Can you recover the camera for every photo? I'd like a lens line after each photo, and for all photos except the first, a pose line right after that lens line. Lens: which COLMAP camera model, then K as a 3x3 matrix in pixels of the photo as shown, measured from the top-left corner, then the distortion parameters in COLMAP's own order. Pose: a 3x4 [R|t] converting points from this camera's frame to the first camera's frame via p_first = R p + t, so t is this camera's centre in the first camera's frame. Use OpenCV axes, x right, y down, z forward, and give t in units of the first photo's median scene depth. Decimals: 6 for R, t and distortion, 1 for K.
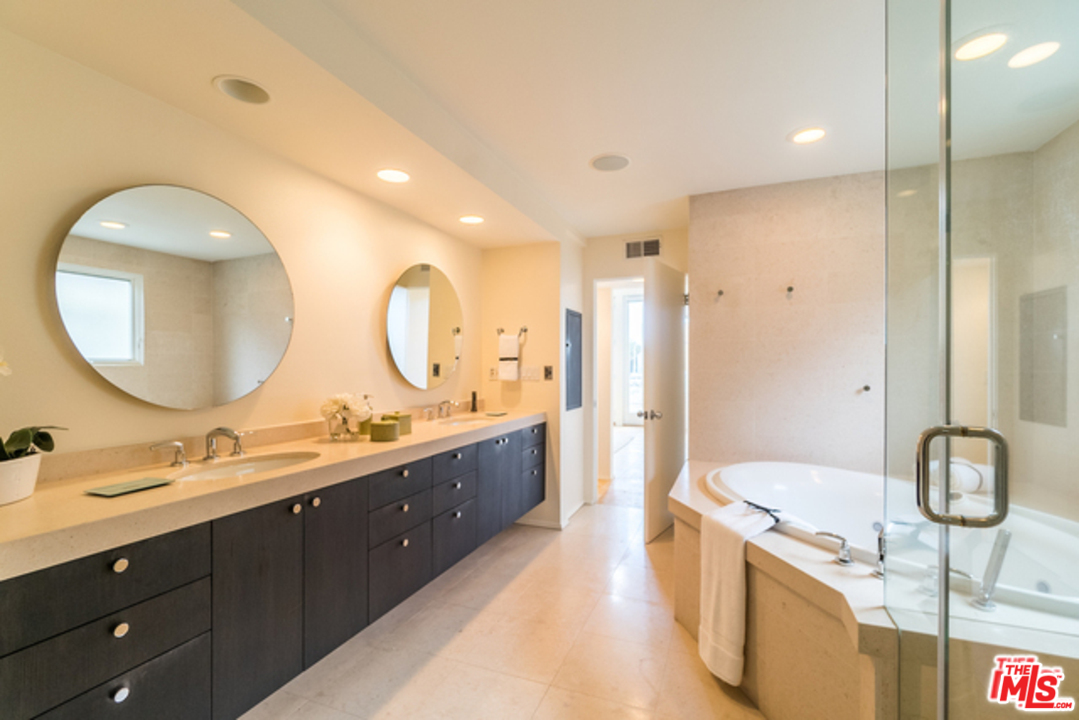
lens RADIAL K [[479.4, 0, 542.9], [0, 479.4, 366.6], [0, 0, 1]] dist [-0.001905, -0.000263]
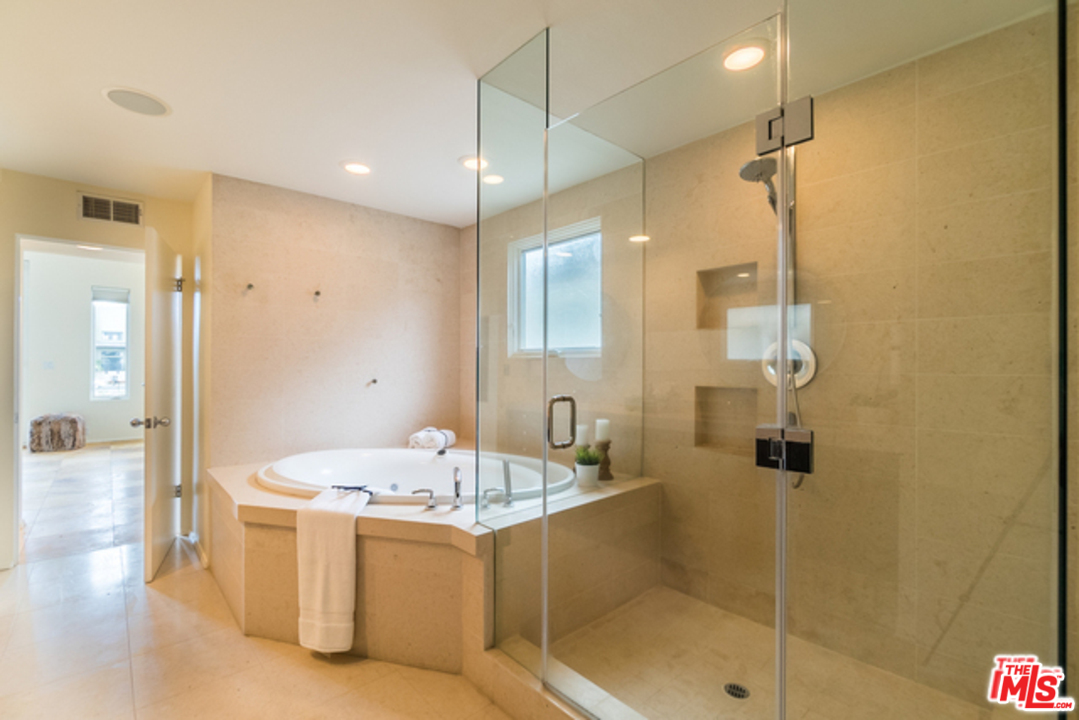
lens RADIAL K [[473.0, 0, 536.0], [0, 473.0, 359.8], [0, 0, 1]] dist [-0.002785, 0.000035]
pose [[0.447818, 0.010693, 0.894061, -0.356459], [-0.003800, 0.999942, -0.010056, -0.000307], [-0.894117, 0.001106, 0.447833, 0.105063]]
